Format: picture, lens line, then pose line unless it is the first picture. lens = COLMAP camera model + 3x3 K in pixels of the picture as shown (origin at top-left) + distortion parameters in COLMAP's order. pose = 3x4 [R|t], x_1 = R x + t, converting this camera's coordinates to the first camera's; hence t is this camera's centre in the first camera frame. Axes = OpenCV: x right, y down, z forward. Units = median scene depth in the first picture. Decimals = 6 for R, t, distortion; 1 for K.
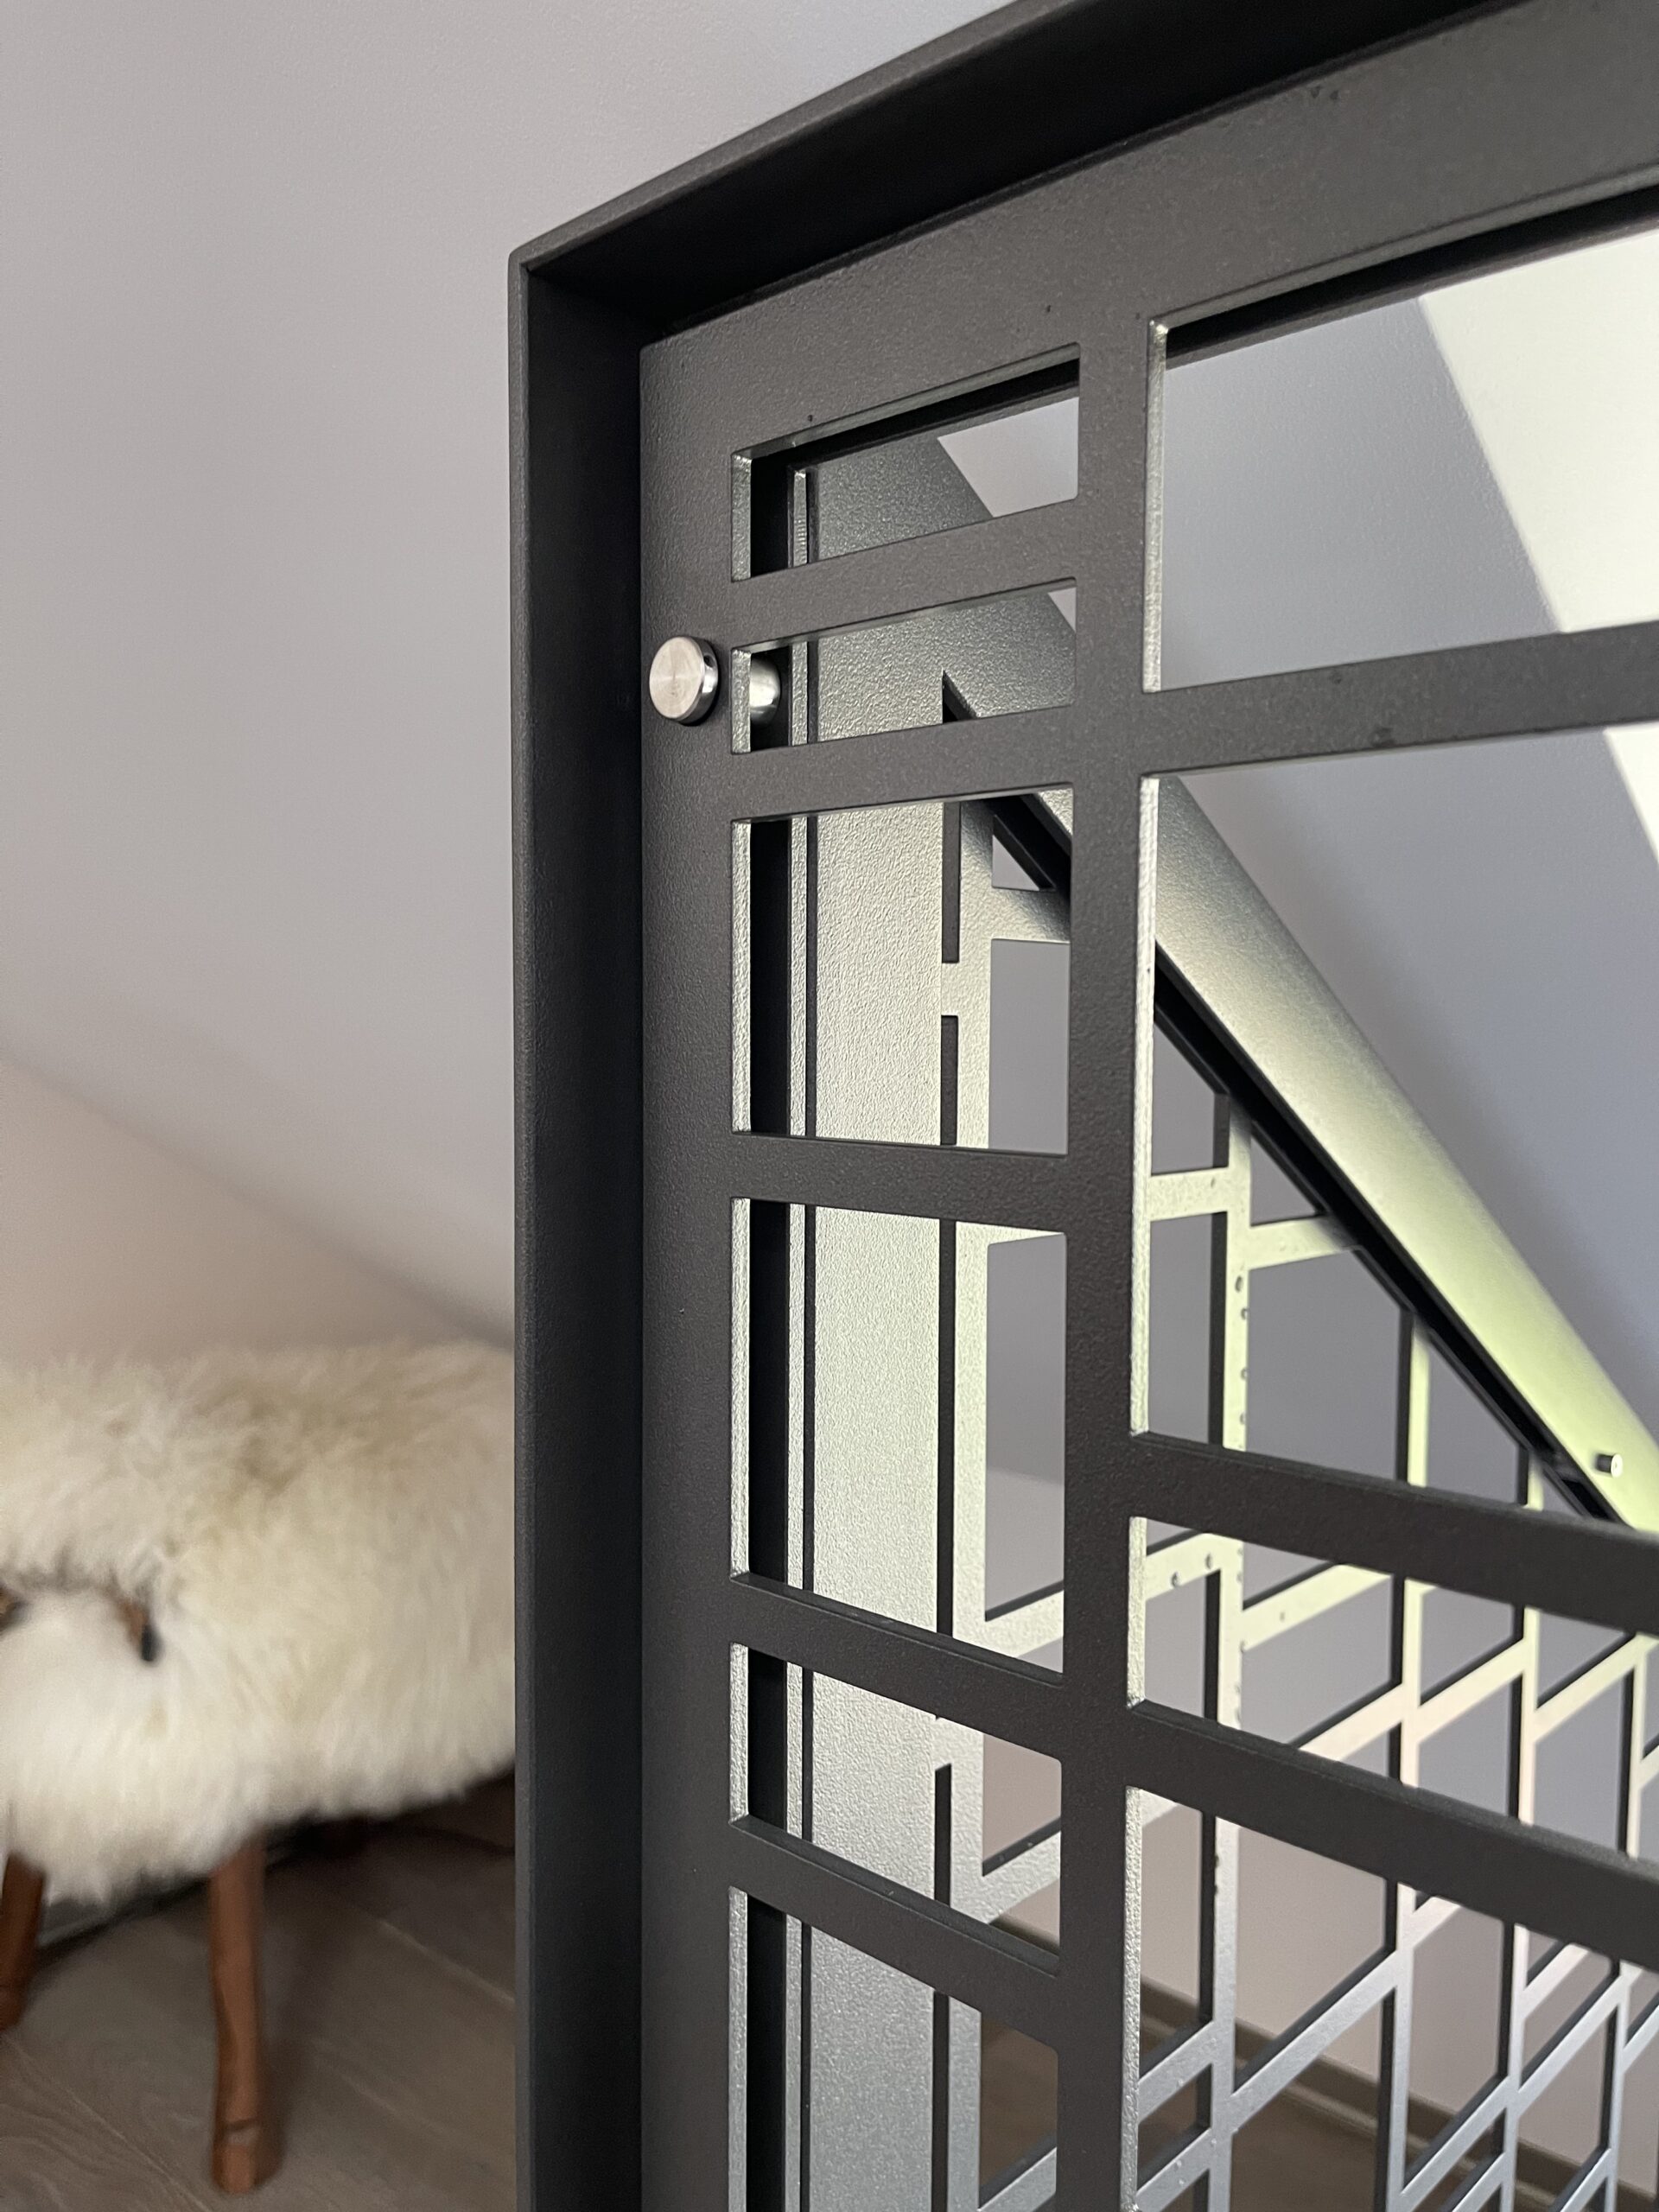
lens RADIAL K [[1684.0, 0, 831.6], [0, 1684.0, 1104.2], [0, 0, 1]] dist [0.004303, -0.009197]
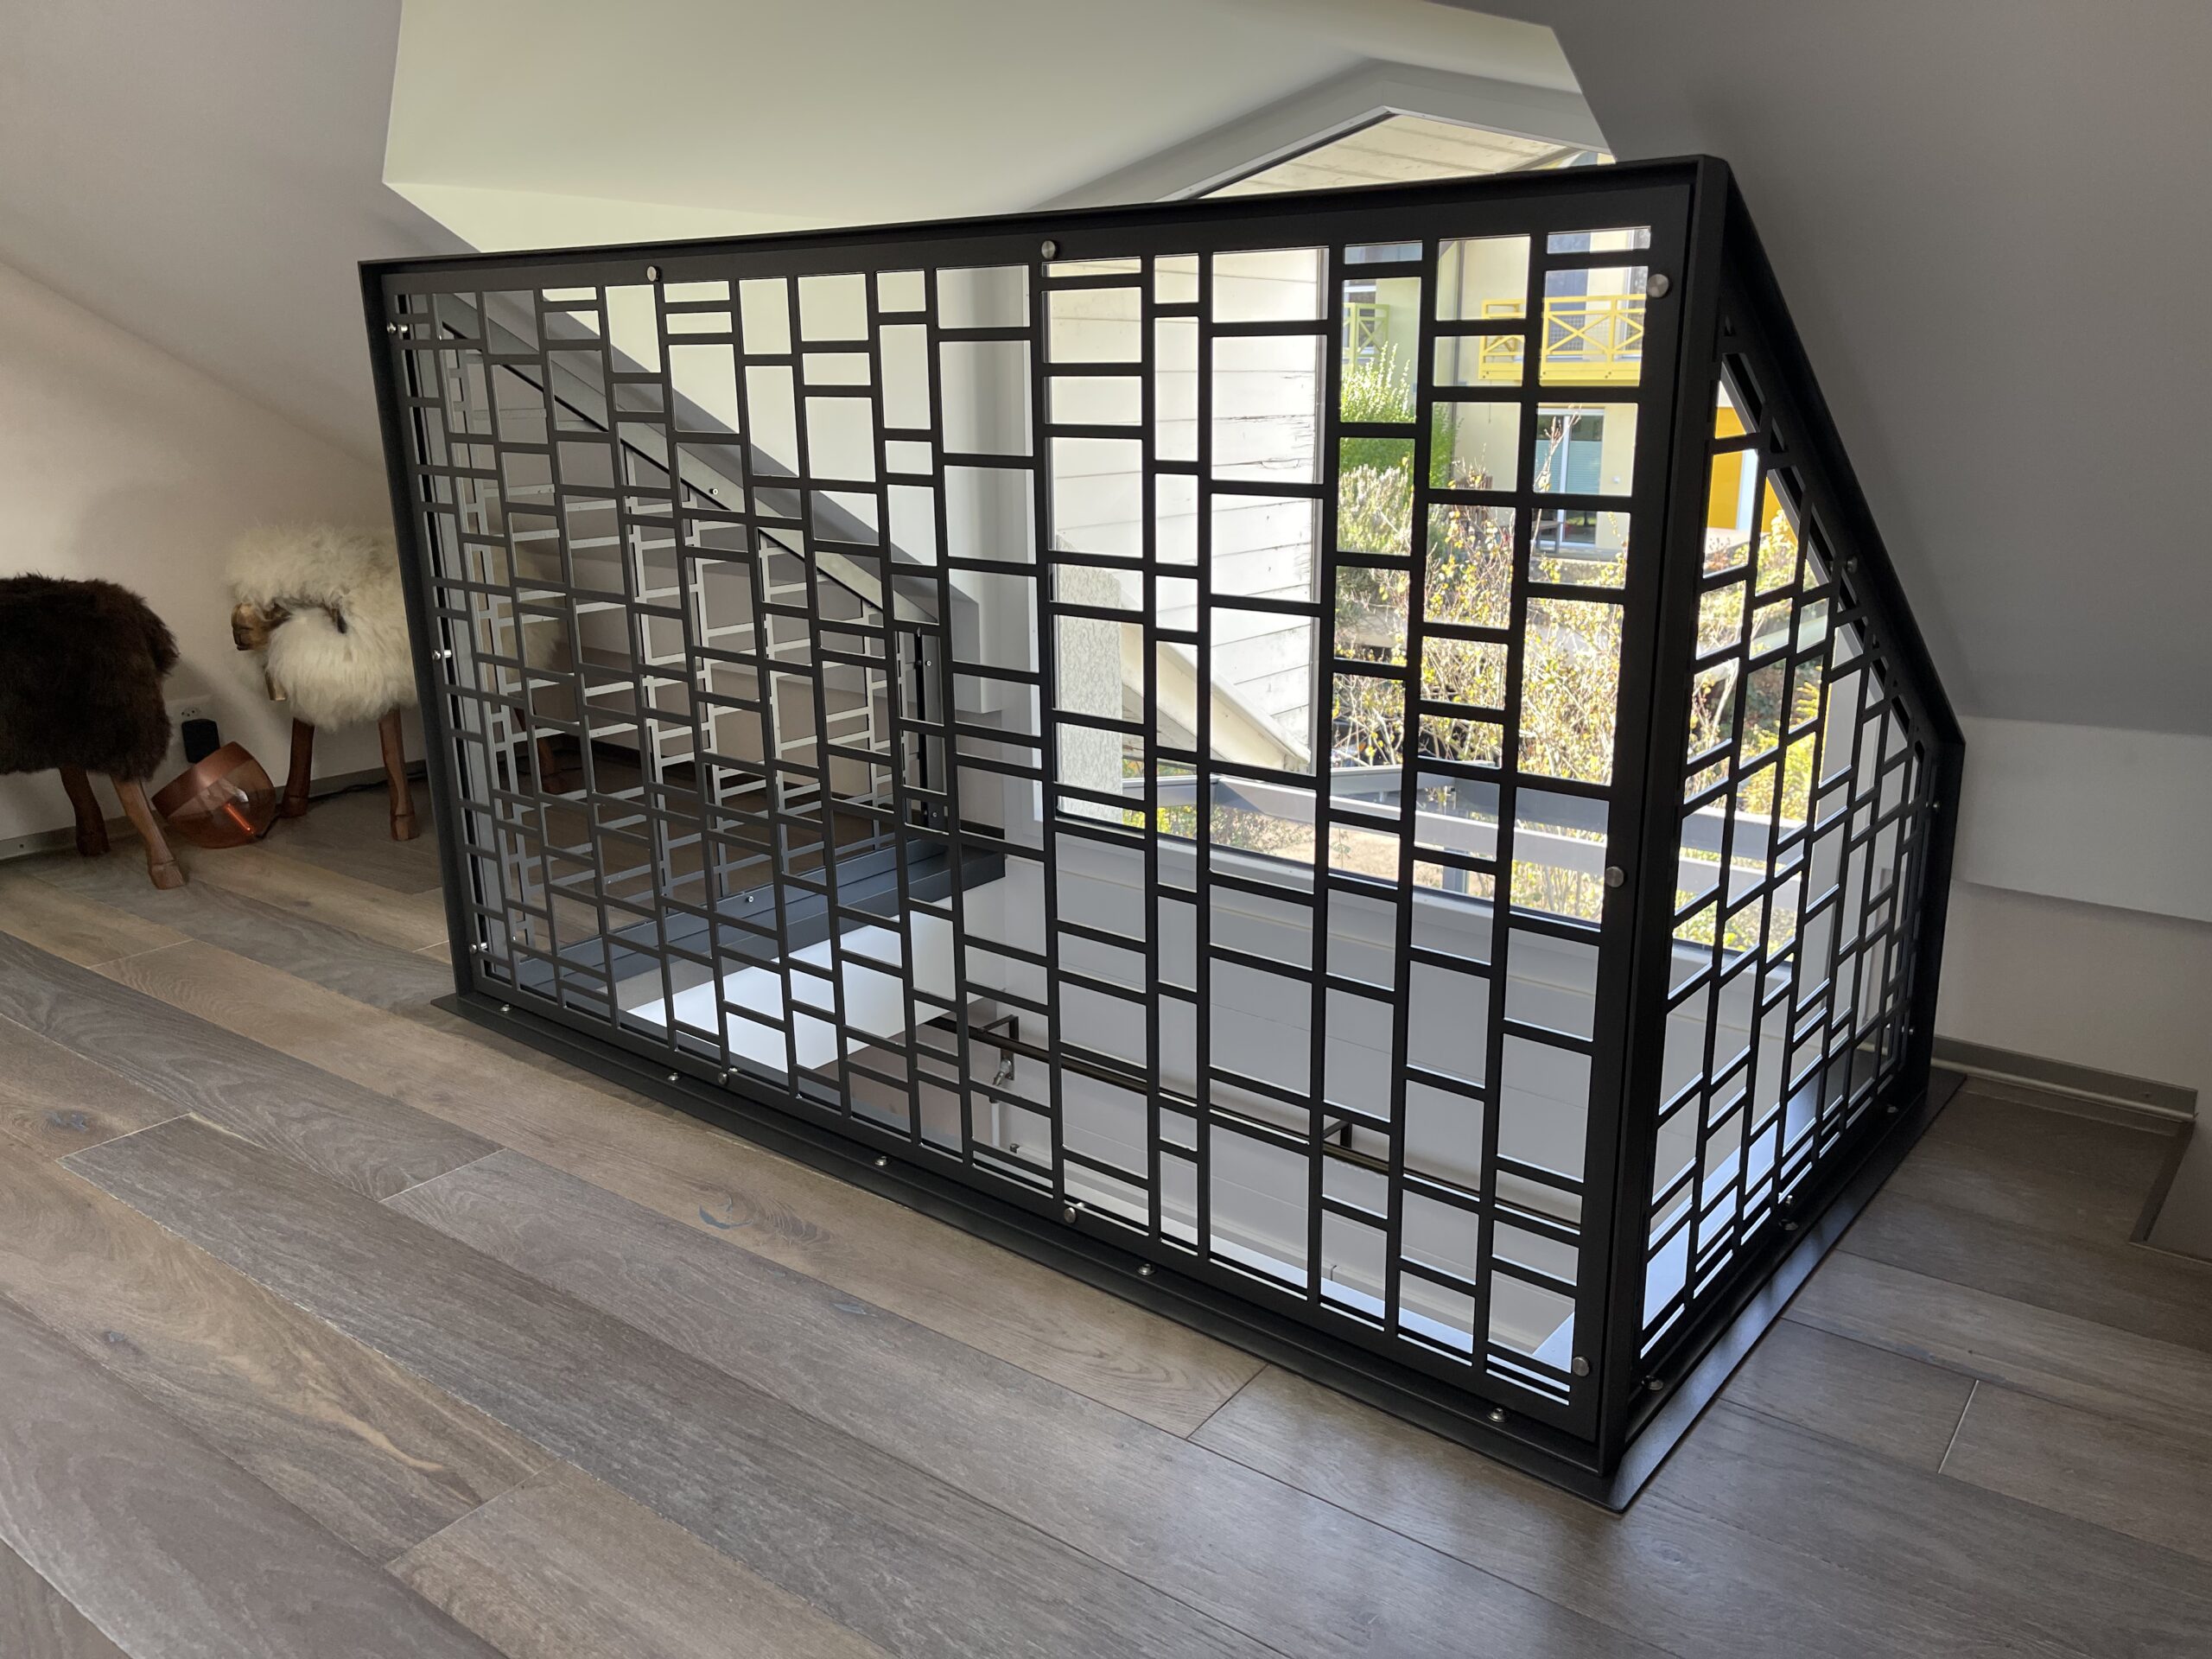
lens RADIAL K [[1684.0, 0, 1108.8], [0, 1684.0, 836.7], [0, 0, 1]] dist [0.004303, -0.009197]
pose [[0.997429, -0.041845, 0.058176, 0.587489], [0.027215, 0.972177, 0.232660, 0.067473], [-0.066293, -0.230479, 0.970816, -1.613350]]
